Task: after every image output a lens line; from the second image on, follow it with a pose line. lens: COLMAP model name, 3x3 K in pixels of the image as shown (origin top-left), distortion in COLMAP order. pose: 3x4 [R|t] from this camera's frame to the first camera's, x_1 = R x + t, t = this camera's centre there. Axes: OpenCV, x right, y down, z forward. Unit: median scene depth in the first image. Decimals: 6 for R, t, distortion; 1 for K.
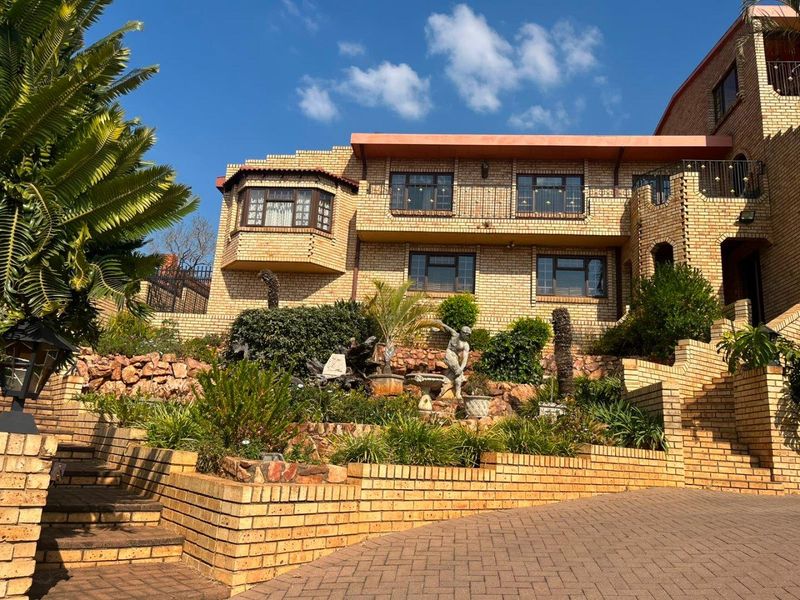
lens RADIAL K [[606.9, 0, 395.1], [0, 606.9, 301.1], [0, 0, 1]] dist [0.067873, -0.094879]
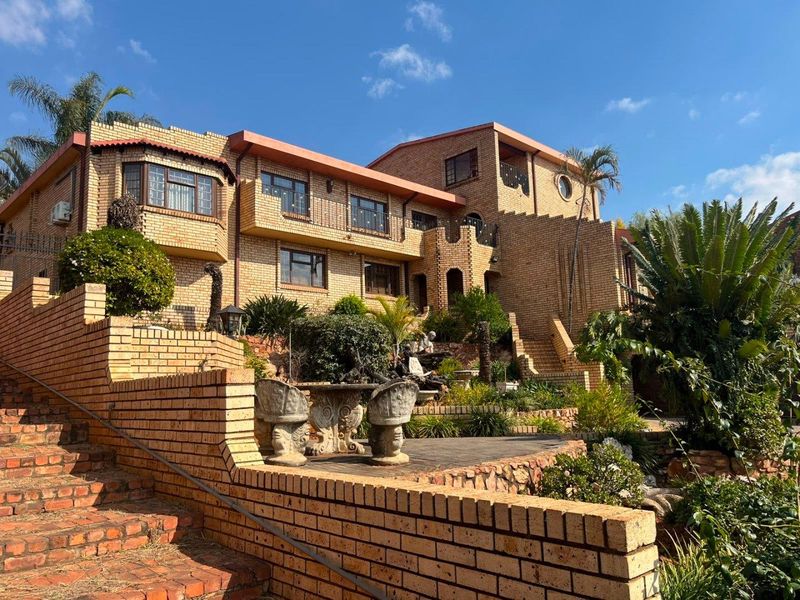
lens RADIAL K [[606.9, 0, 392.5], [0, 606.9, 304.4], [0, 0, 1]] dist [0.067873, -0.094879]
pose [[0.658454, 0.027814, 0.752107, -0.854893], [-0.103805, 0.993122, 0.054152, -0.074914], [-0.745428, -0.113729, 0.656813, 0.102585]]
